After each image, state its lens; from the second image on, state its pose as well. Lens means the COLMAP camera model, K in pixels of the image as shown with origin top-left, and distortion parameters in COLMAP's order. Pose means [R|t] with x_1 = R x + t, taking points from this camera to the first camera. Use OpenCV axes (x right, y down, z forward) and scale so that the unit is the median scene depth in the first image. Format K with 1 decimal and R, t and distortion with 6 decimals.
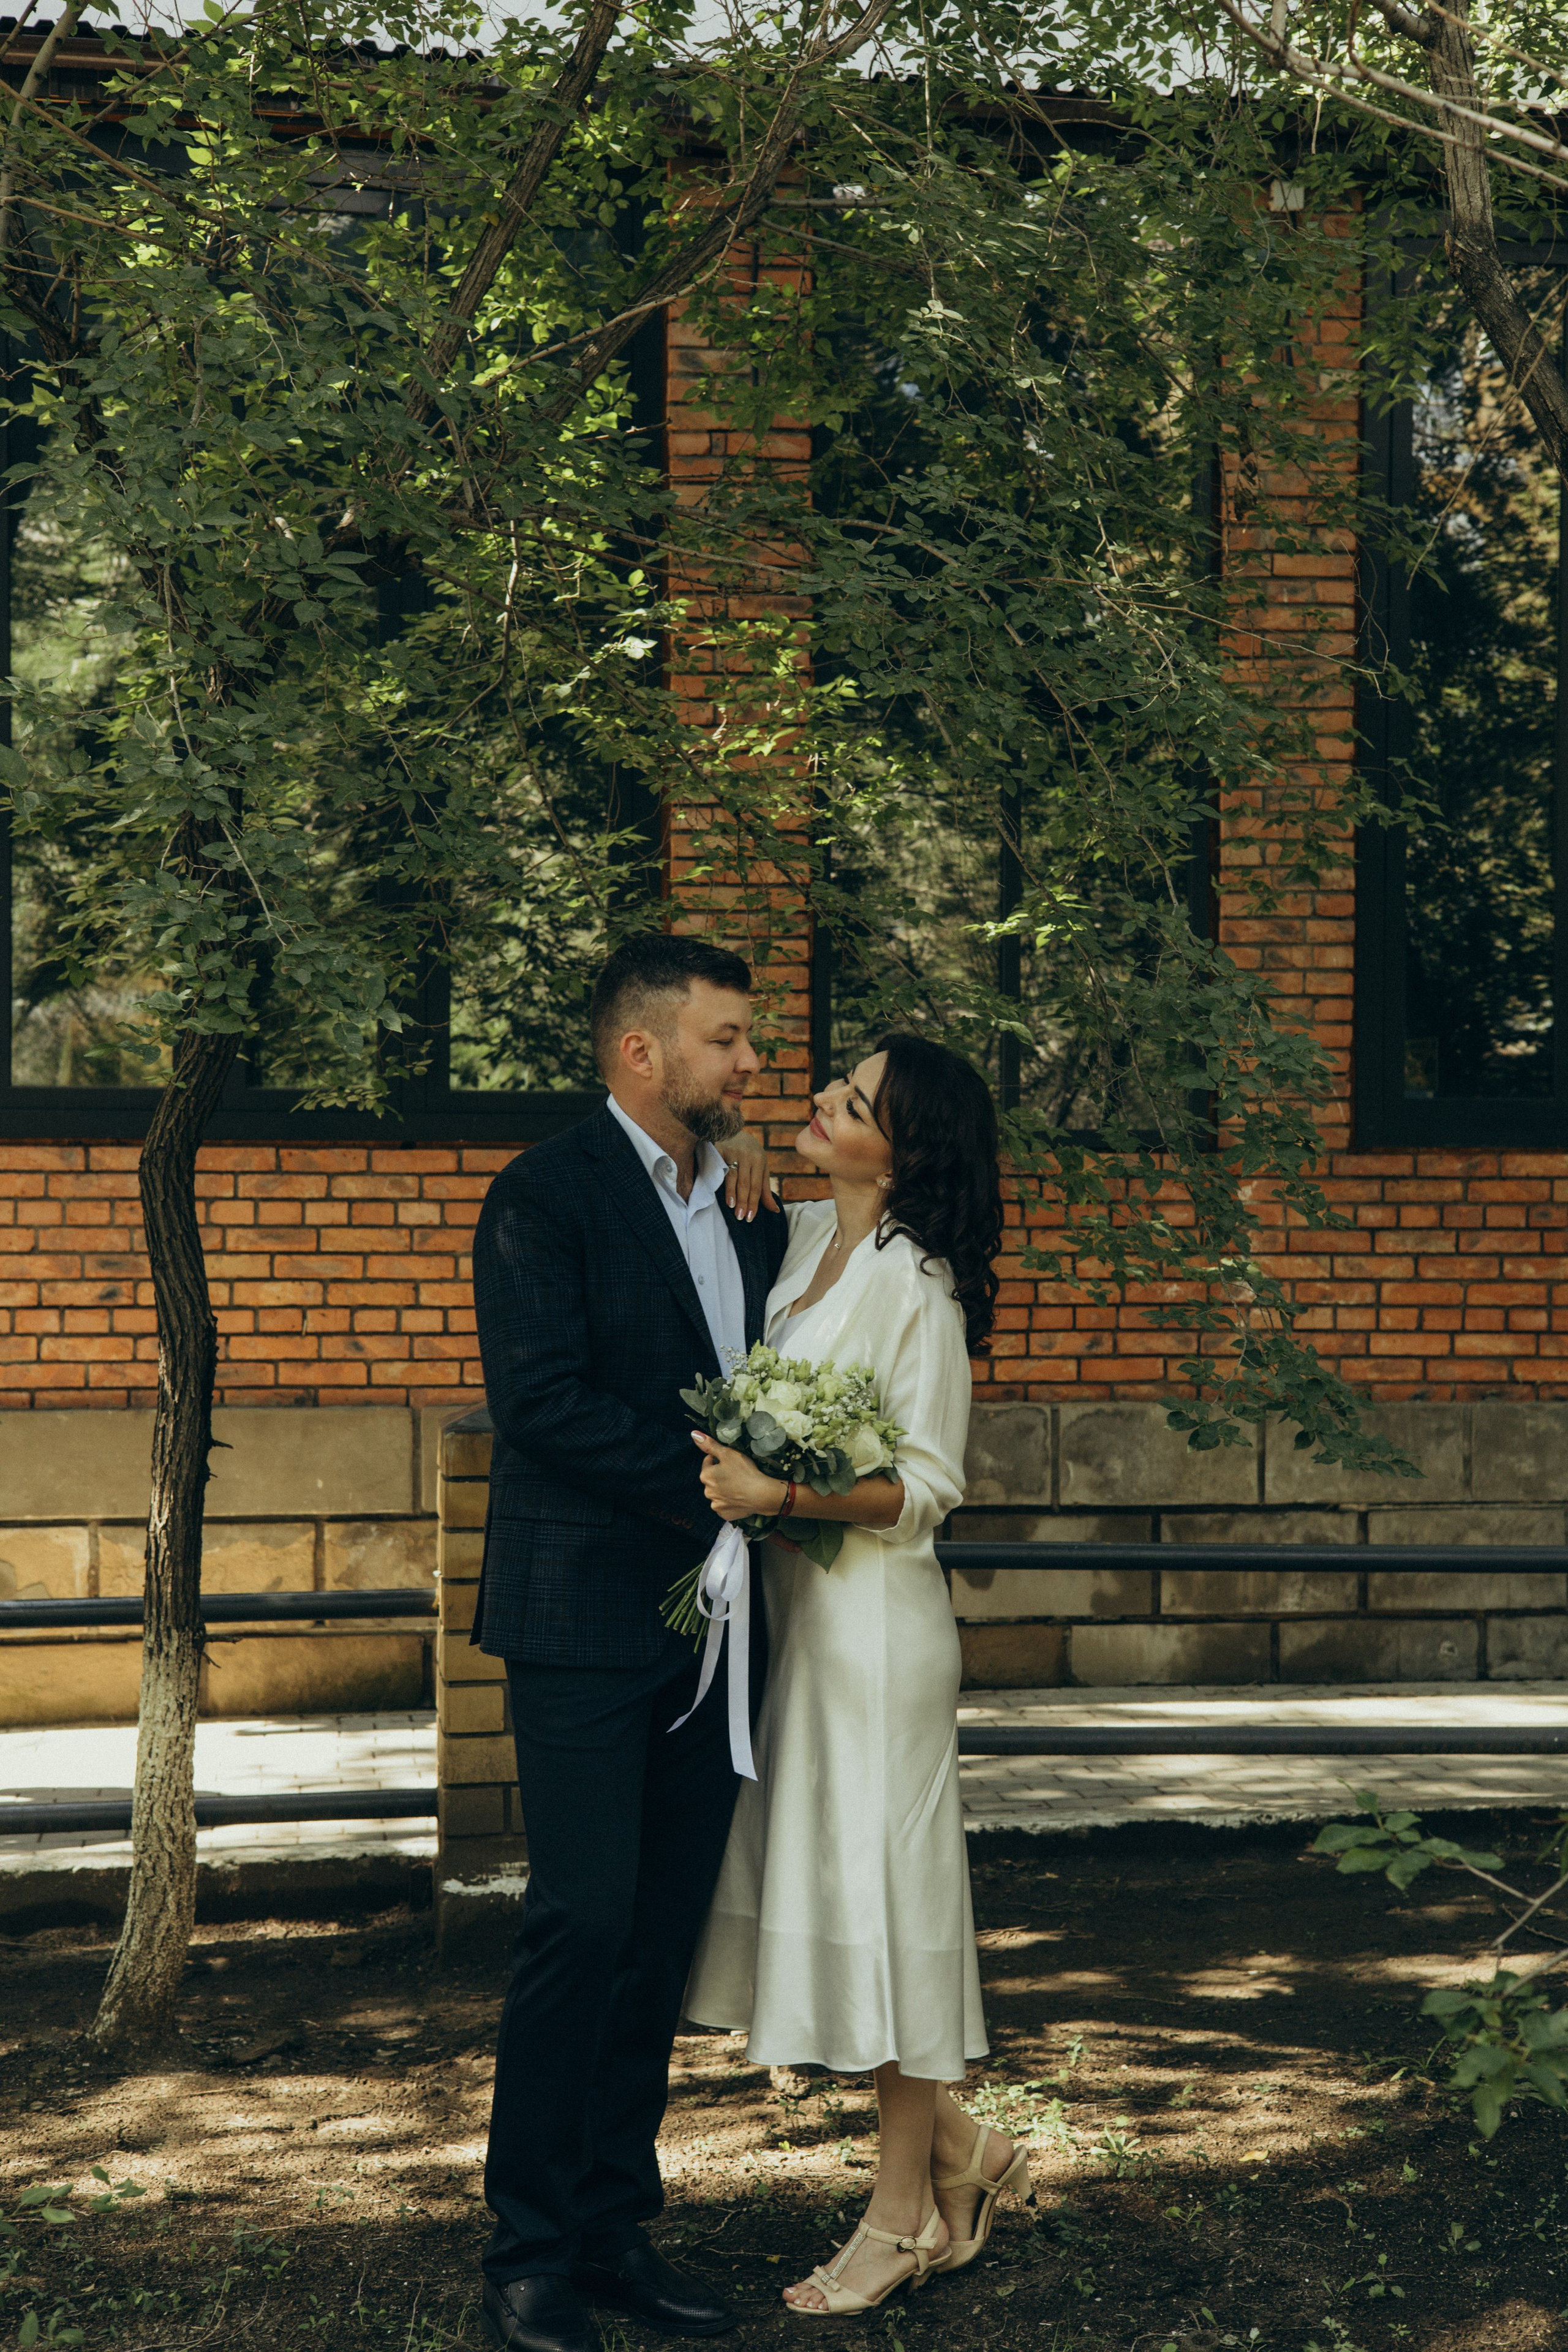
lens RADIAL K [[3289.9, 0, 791.6], [0, 3289.9, 1183.0], [0, 0, 1]] dist [0.288752, -0.641827]
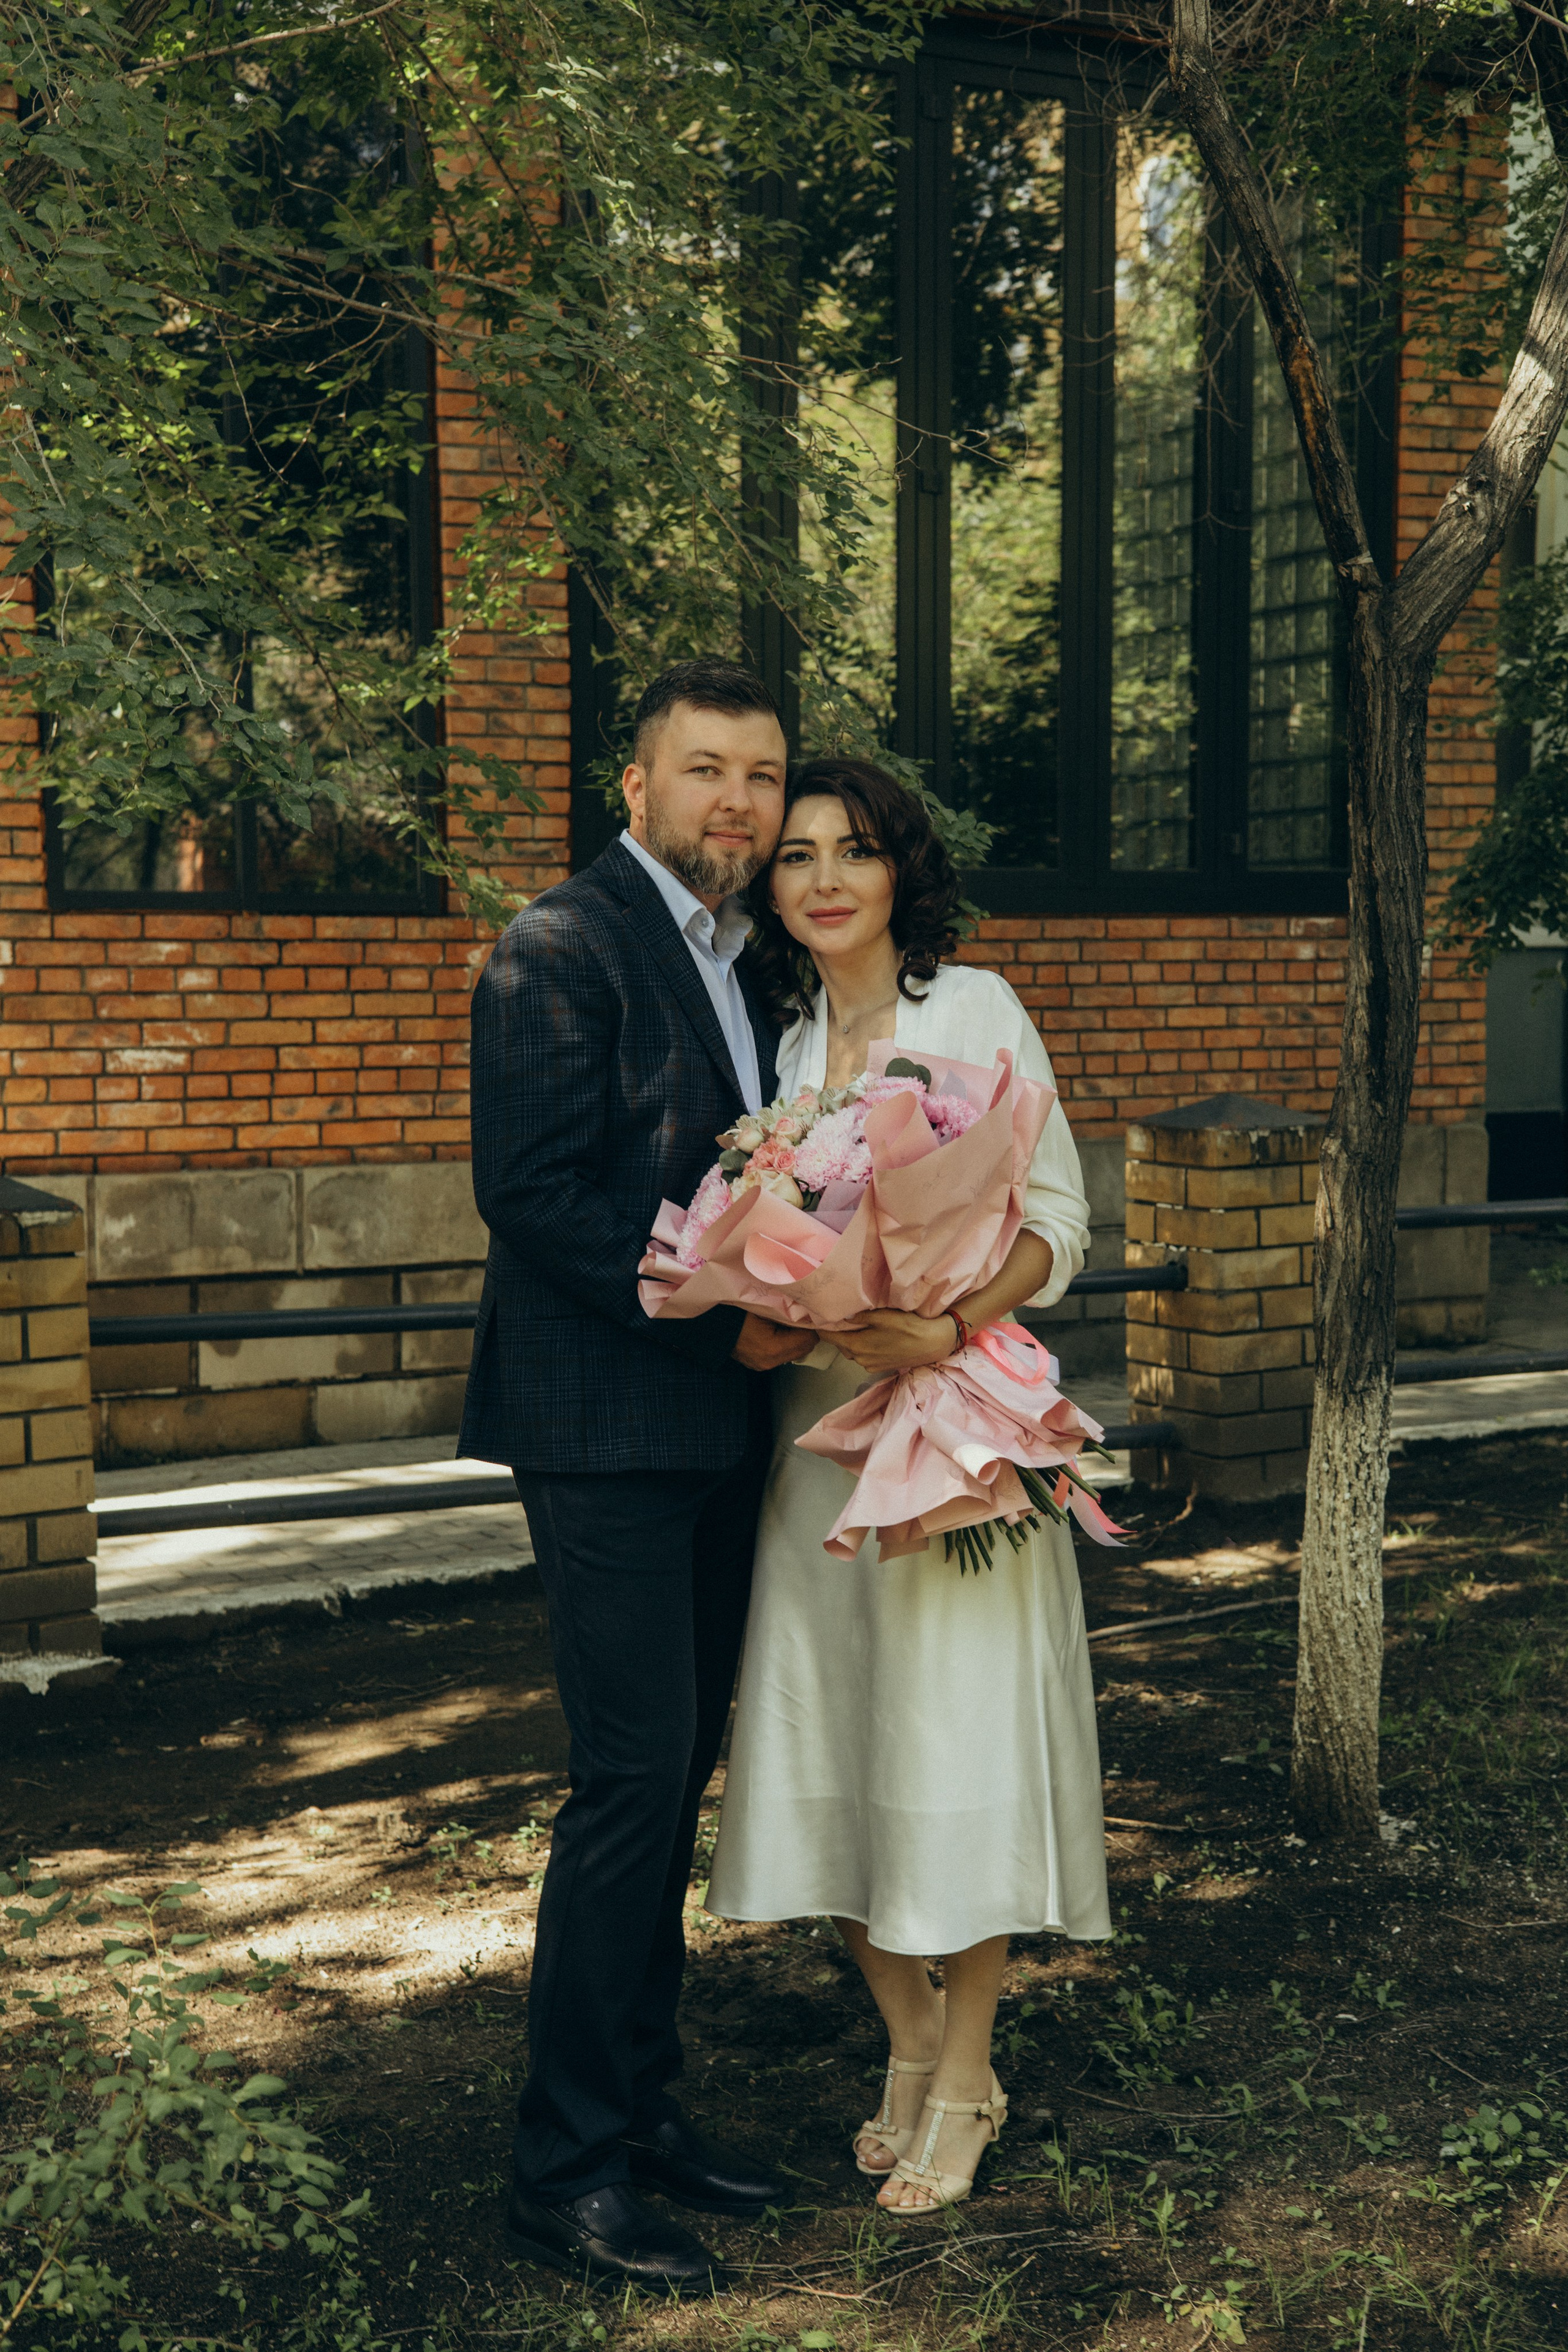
lens RADIAL K [[3289.9, 0, 791.6], [0, 3289.9, 1183.0], [0, 0, 1]] dist [0.288752, -0.641827]
pose [[0.928645, -0.033120, 0.369488, -0.156641], [0.006009, 0.997219, 0.074285, -0.002510], [-0.370921, -0.066764, 0.926262, 0.015817]]
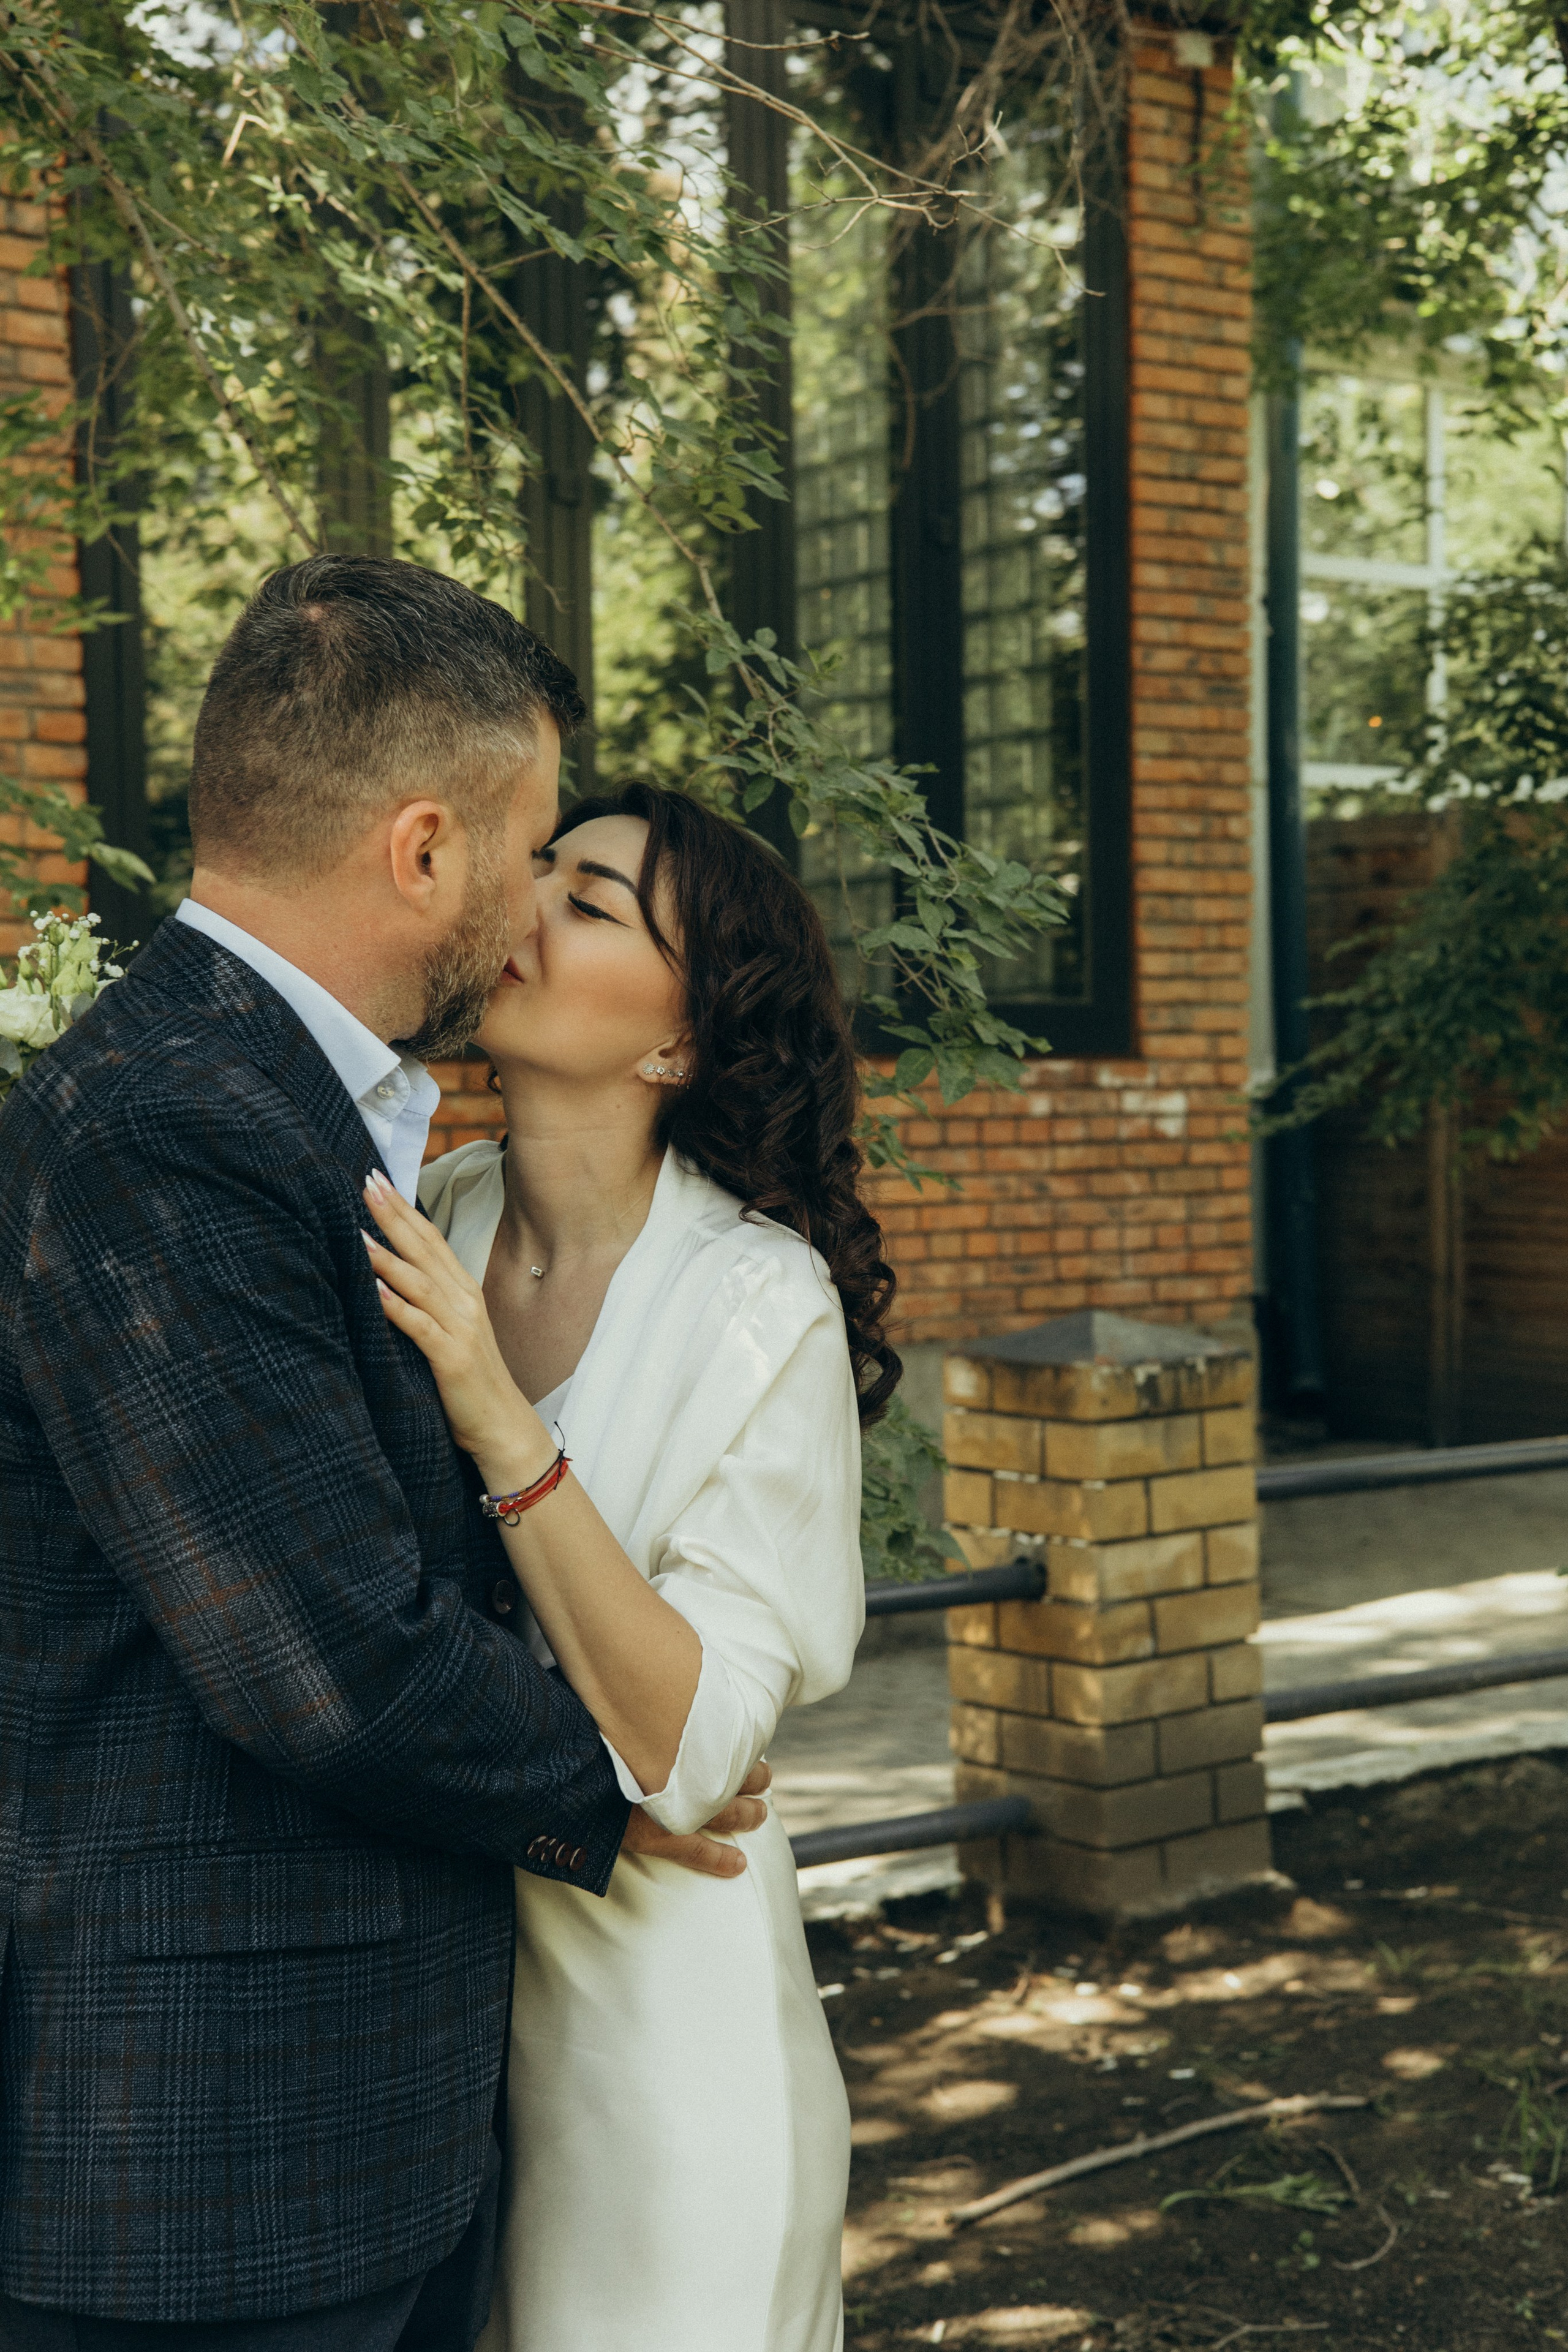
lens RADIAL K [[3471.1, 0, 770.2], [0, 3471.1, 1150.4], [0, 0, 1]] dist [0.254379, -0.470592]
pose [[0.859872, -0.021789, 0.510045, -0.102872], [0.013551, 0.999711, 0.019862, -0.003470], [-0.510330, -0.010167, 0.859919, 0.262229]]
